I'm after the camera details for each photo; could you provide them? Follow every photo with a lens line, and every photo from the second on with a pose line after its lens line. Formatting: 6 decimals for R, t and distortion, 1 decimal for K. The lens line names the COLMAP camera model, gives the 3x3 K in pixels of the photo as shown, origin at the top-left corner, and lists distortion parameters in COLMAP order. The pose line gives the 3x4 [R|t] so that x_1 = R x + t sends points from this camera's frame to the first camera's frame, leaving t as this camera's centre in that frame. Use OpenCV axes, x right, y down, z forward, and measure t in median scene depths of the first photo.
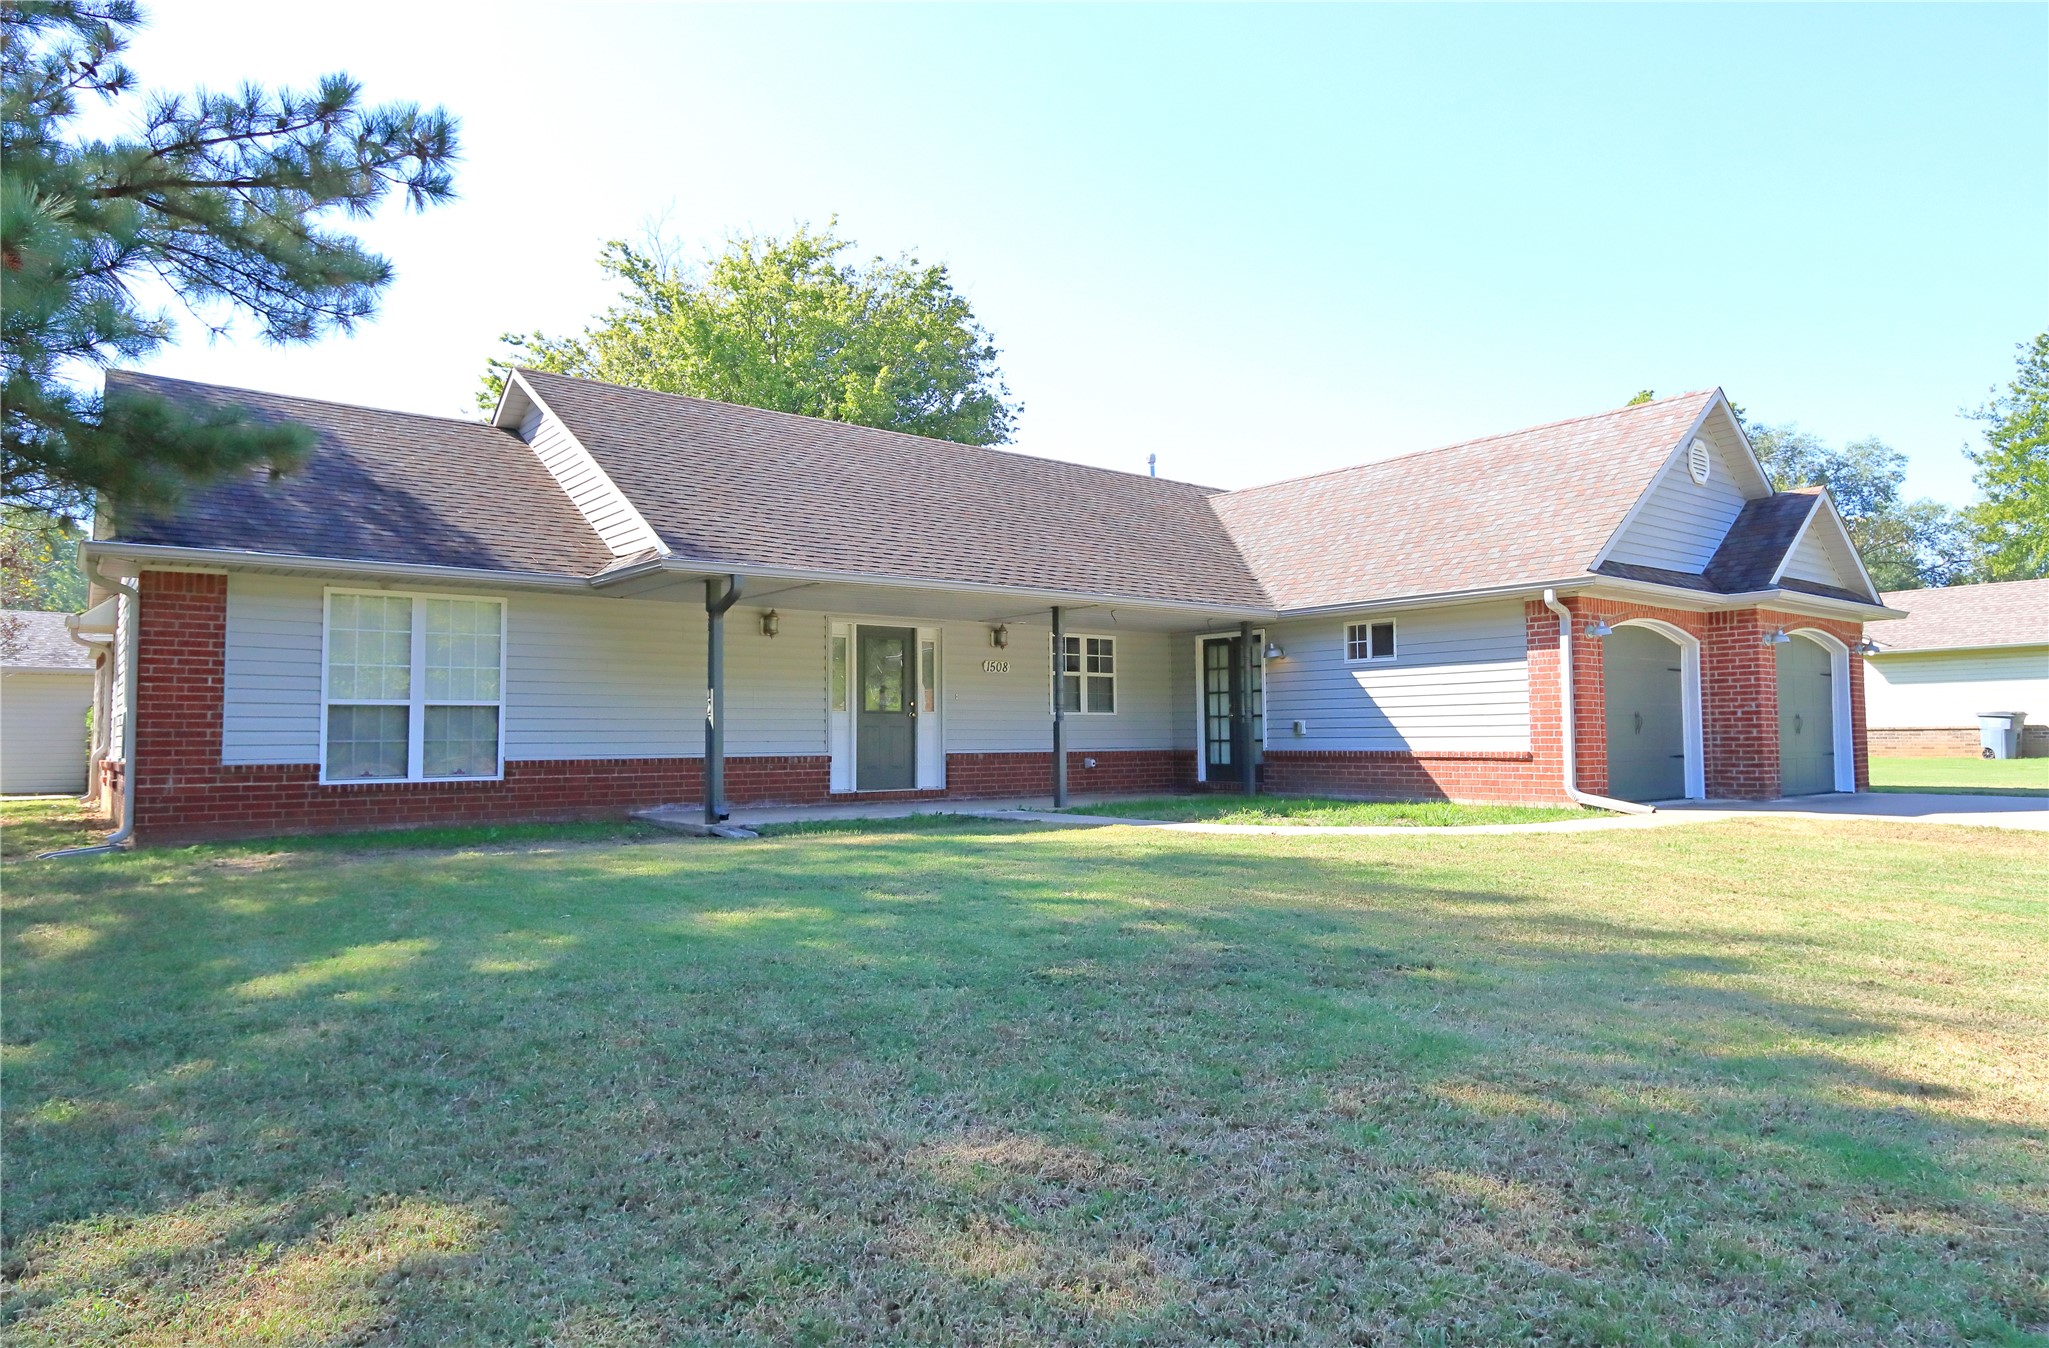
lens RADIAL K [[1245.0, 0, 1024.3], [0, 1245.0, 663.1], [0, 0, 1]] dist [-0.005502, -0.000476]
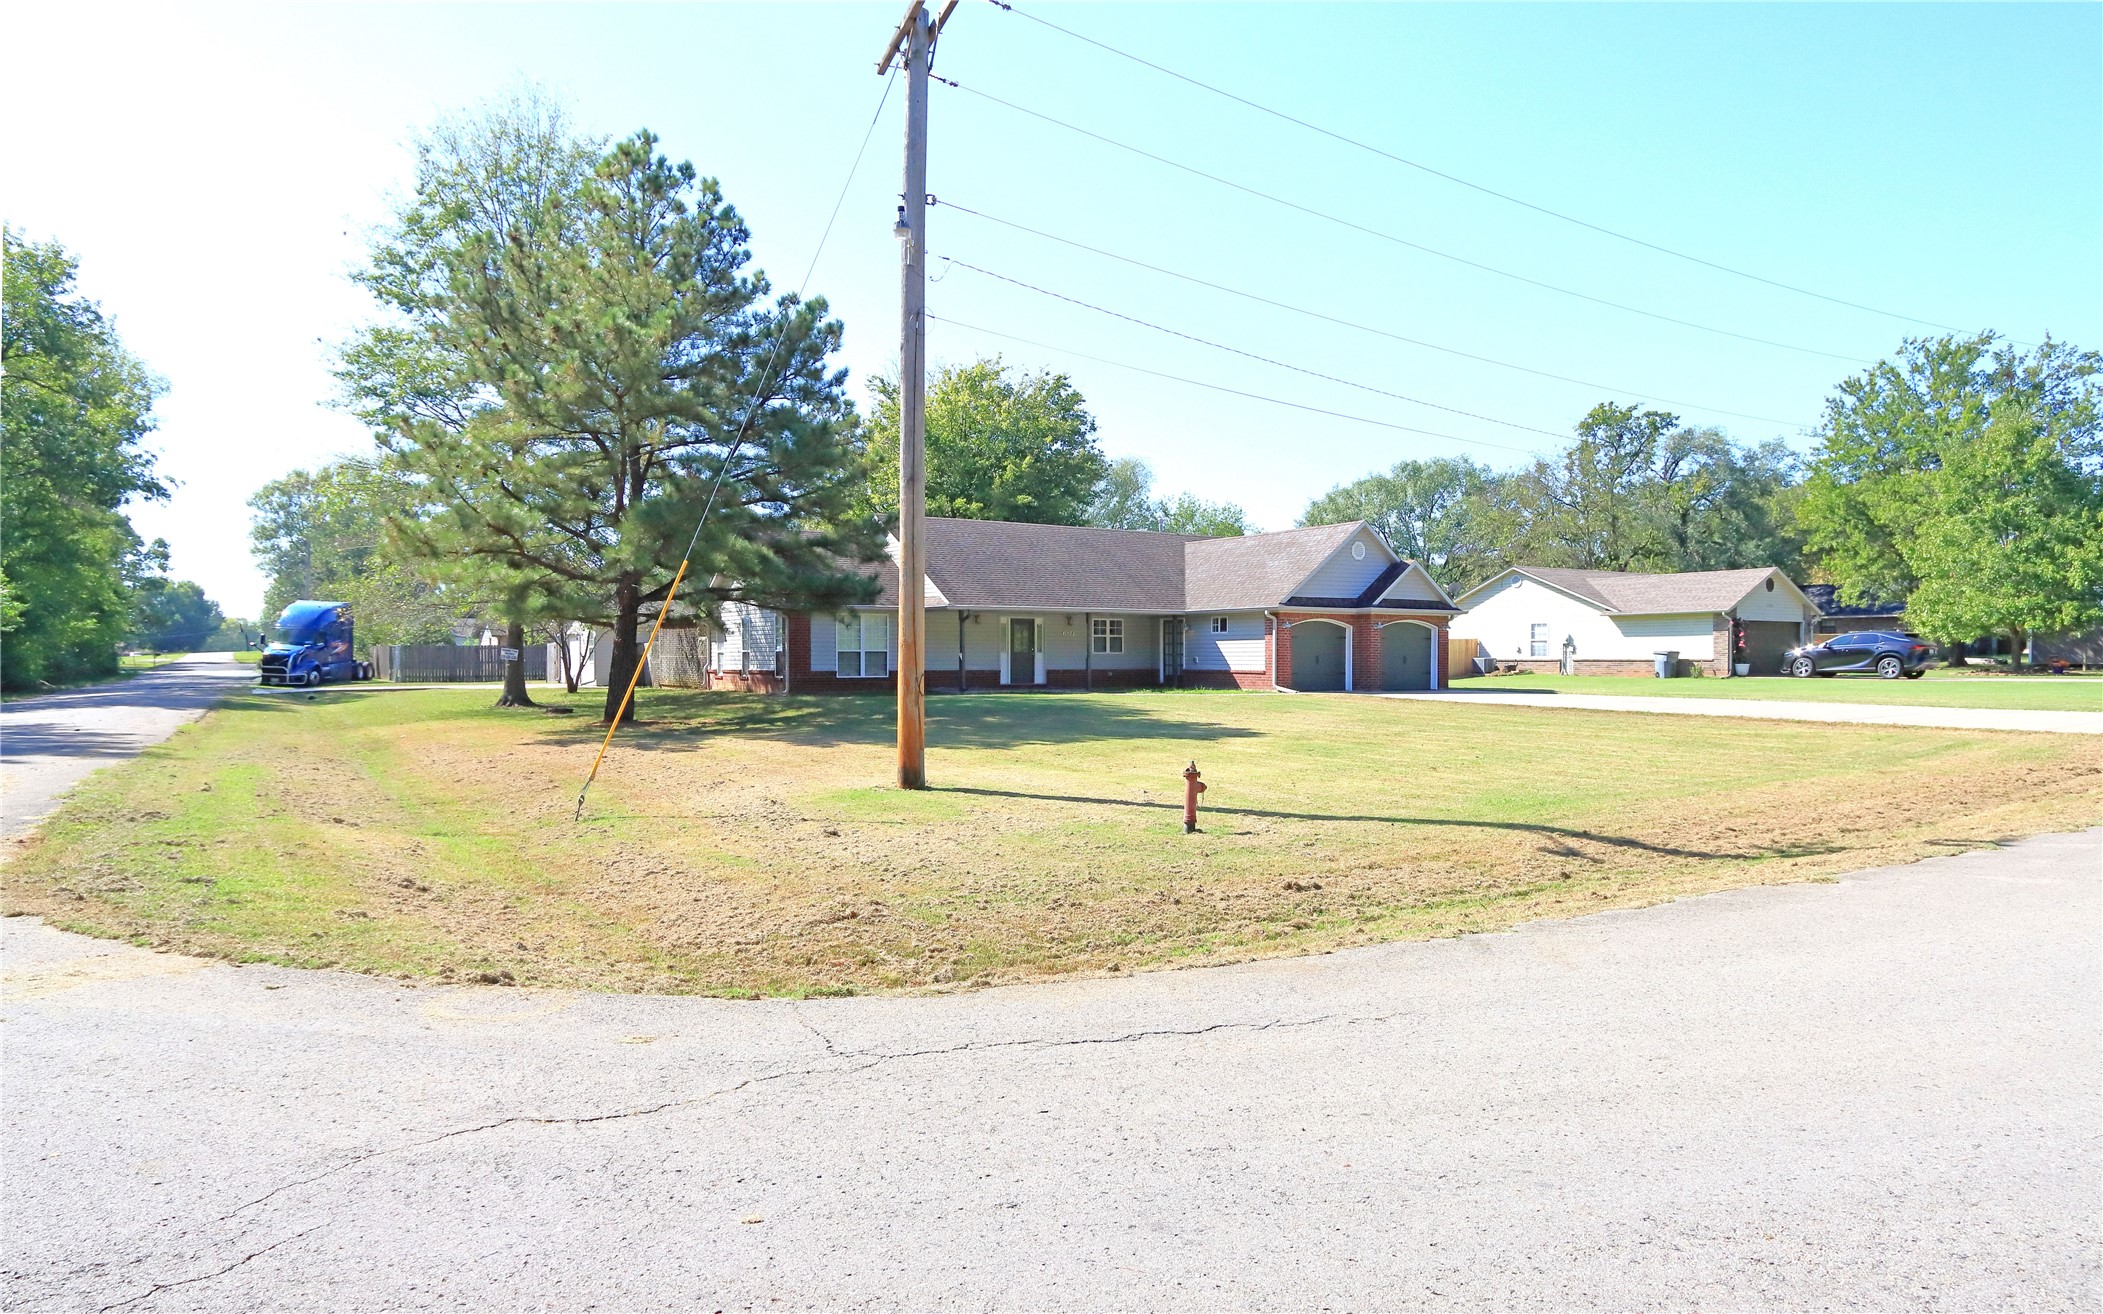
lens RADIAL K [[1313.3, 0, 1043.2], [0, 1313.3, 658.0], [0, 0, 1]] dist [-0.000957, -0.000032]
pose [[0.993198, 0.007866, -0.116169, 0.220744], [-0.000536, 0.998013, 0.062999, -0.108039], [0.116434, -0.062508, 0.991229, -1.497302]]
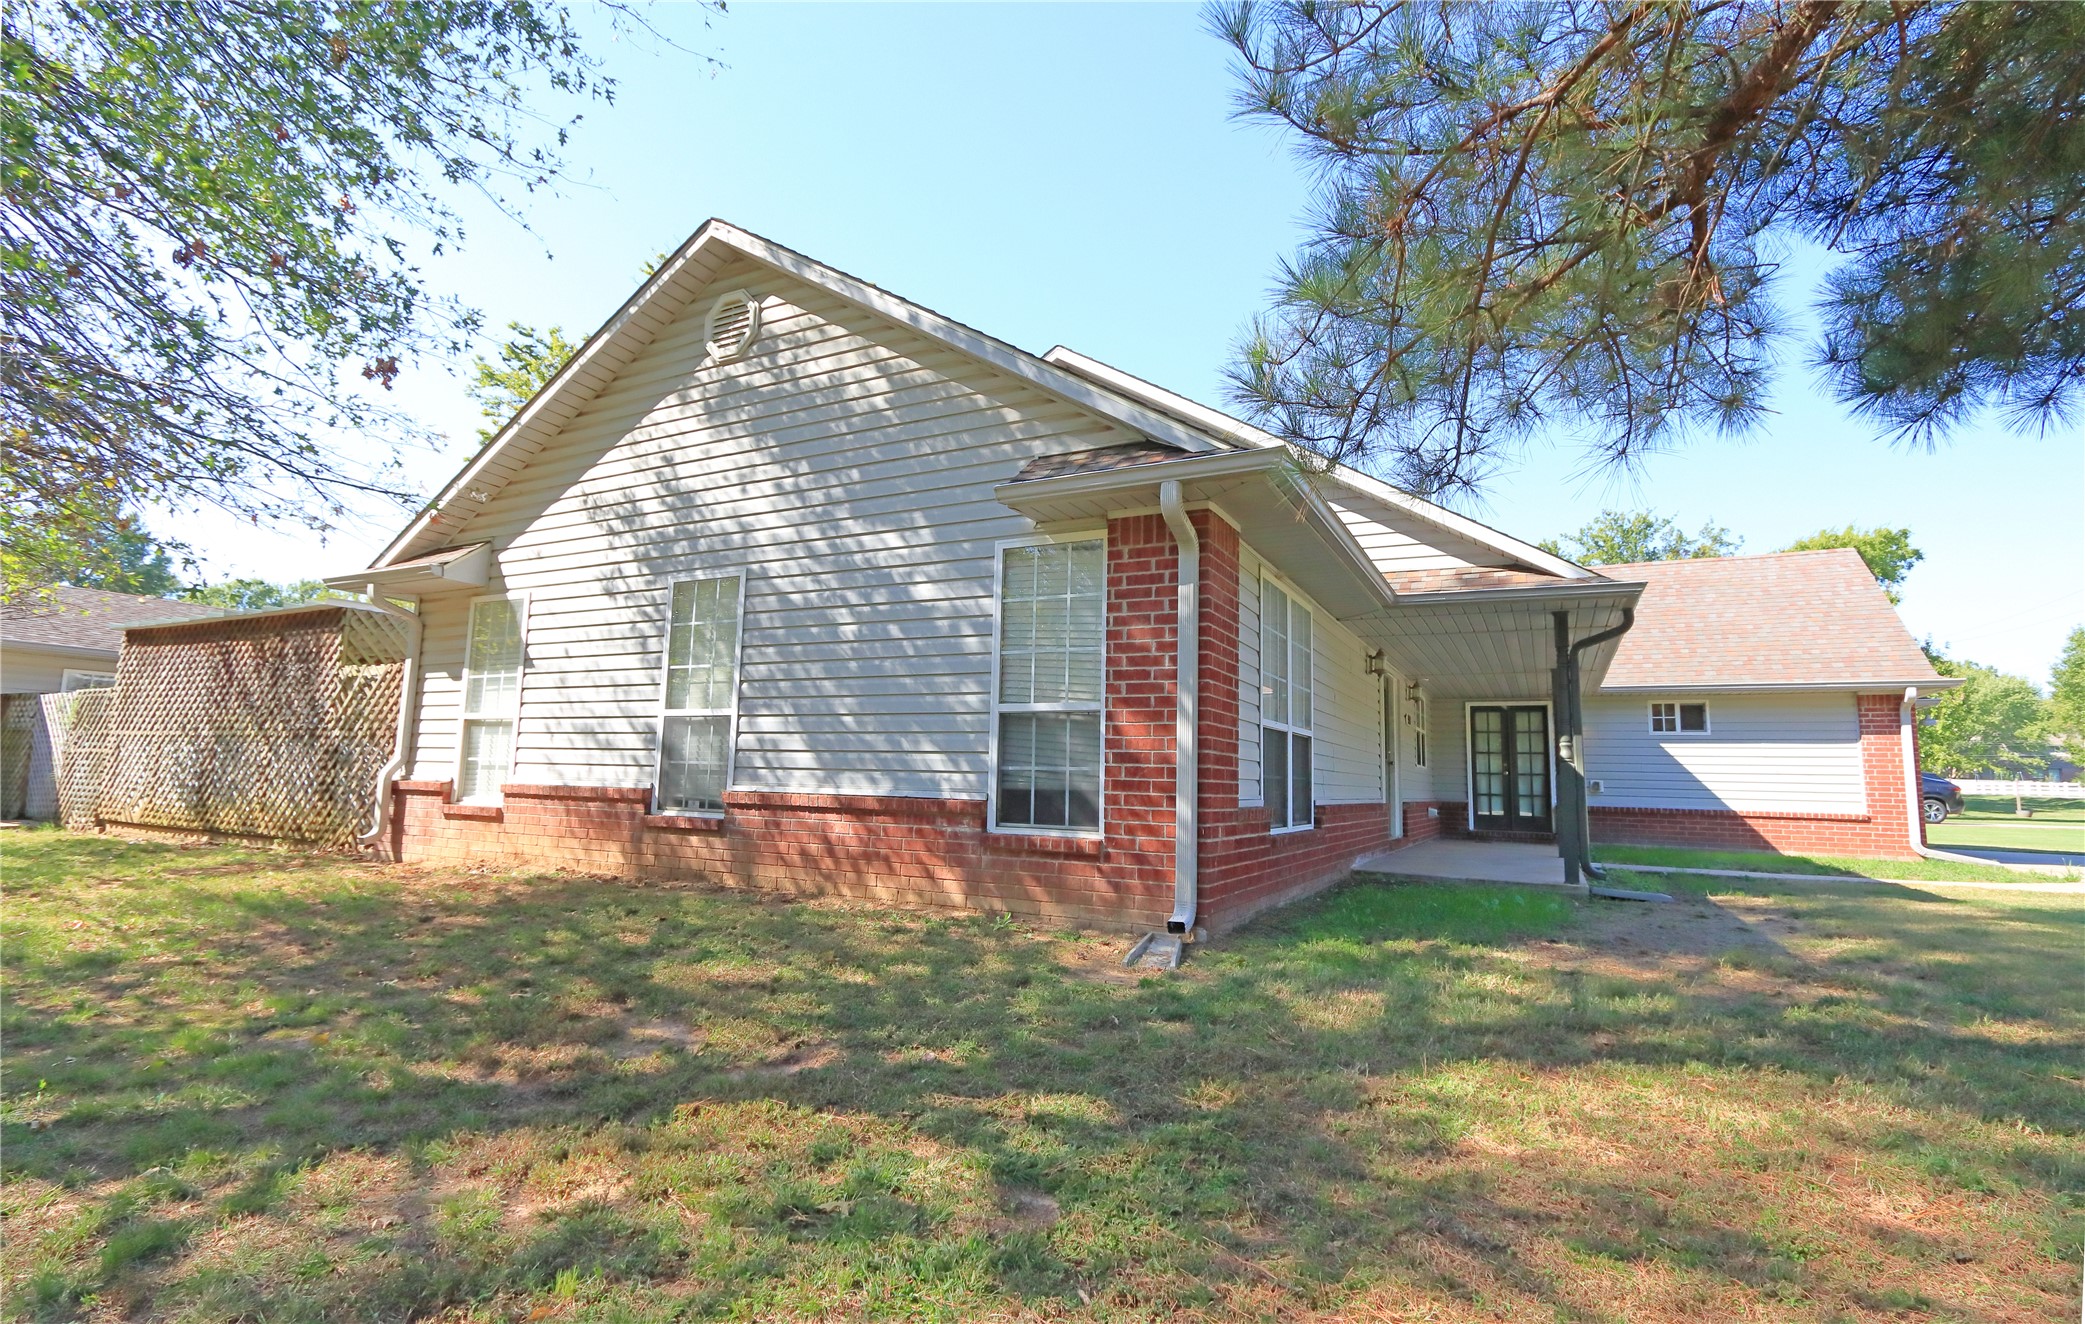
lens RADIAL K [[963.7, 0, 1046.4], [0, 963.7, 662.6], [0, 0, 1]] dist [-0.004166, 0.000117]
pose [[0.912469, 0.080405, 0.401167, -0.621706], [-0.057623, 0.995982, -0.068557, 0.026913], [-0.405068, 0.039440, 0.913436, 0.369768]]
